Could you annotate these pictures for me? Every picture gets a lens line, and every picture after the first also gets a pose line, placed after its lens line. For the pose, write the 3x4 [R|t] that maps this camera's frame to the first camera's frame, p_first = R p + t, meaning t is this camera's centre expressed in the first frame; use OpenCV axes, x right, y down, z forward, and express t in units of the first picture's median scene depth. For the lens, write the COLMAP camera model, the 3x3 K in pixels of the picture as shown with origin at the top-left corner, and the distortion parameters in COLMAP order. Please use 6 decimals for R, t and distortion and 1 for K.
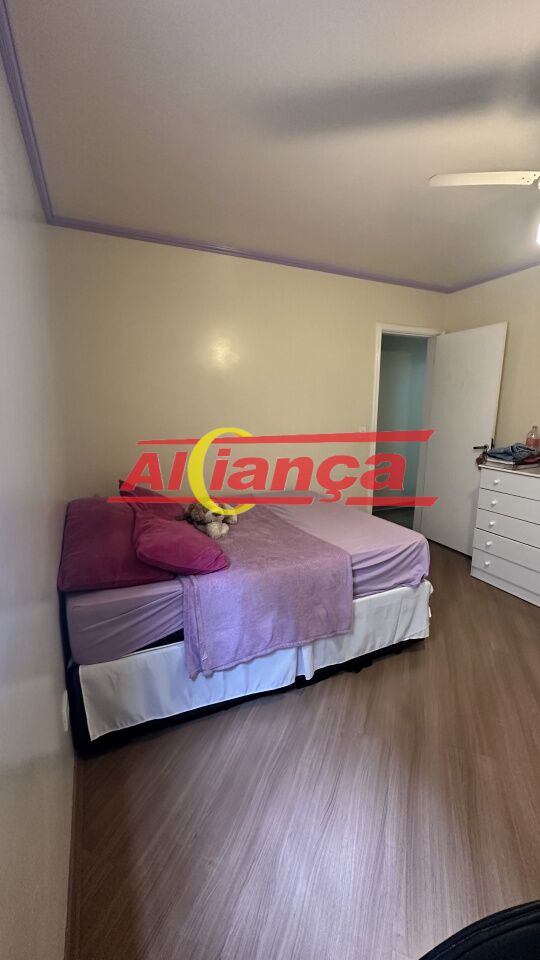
lens RADIAL K [[385.0, 0, 265.8], [0, 385.0, 478.2], [0, 0, 1]] dist [-0.001513, 0.001315]
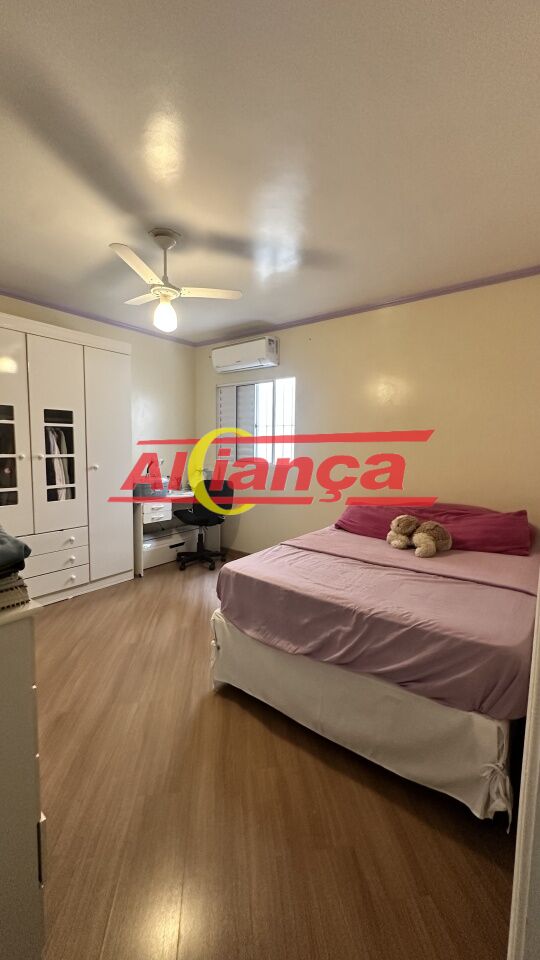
lens RADIAL K [[385.0, 0, 271.8], [0, 385.0, 480.2], [0, 0, 1]] dist [-0.001513, 0.001315]
pose [[-0.882295, 0.023267, -0.470122, 0.763547], [-0.111332, 0.960122, 0.256457, -0.307598], [0.457342, 0.278610, -0.844521, 1.835110]]
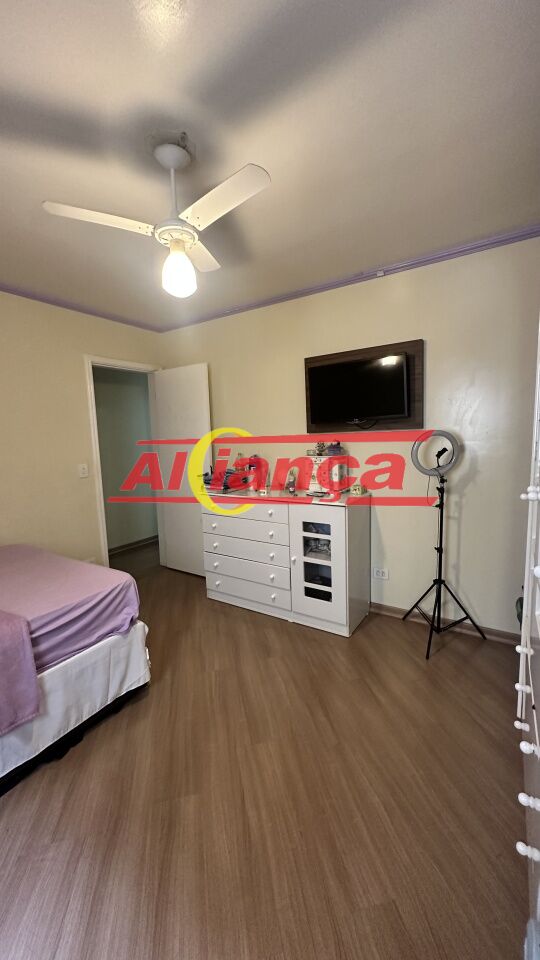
lens RADIAL K [[385.0, 0, 268.1], [0, 385.0, 482.1], [0, 0, 1]] dist [-0.001513, 0.001315]
pose [[0.842669, -0.097244, 0.529578, 0.223238], [0.136658, 0.989976, -0.035668, 0.003389], [-0.520801, 0.102428, 0.847511, -0.002603]]
